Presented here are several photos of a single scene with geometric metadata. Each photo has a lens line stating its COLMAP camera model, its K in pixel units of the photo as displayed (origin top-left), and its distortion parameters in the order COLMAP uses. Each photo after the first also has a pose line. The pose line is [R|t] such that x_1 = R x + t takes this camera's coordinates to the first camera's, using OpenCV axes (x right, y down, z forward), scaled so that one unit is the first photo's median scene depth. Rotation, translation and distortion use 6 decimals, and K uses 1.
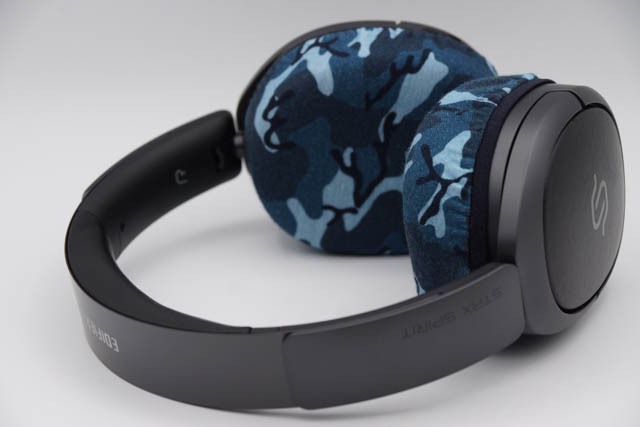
lens RADIAL K [[2052.7, 0, 320.0], [0, 2052.7, 213.5], [0, 0, 1]] dist [0.508561, -0.130748]
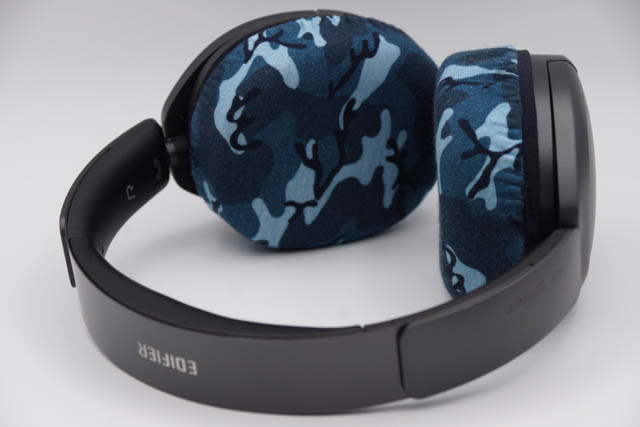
lens RADIAL K [[2052.7, 0, 320.0], [0, 2052.7, 213.5], [0, 0, 1]] dist [0.508561, -0.130748]
pose [[0.917867, -0.132568, 0.374093, -0.358991], [0.133207, 0.990791, 0.024275, -0.020485], [-0.373866, 0.027551, 0.927073, 0.085097]]
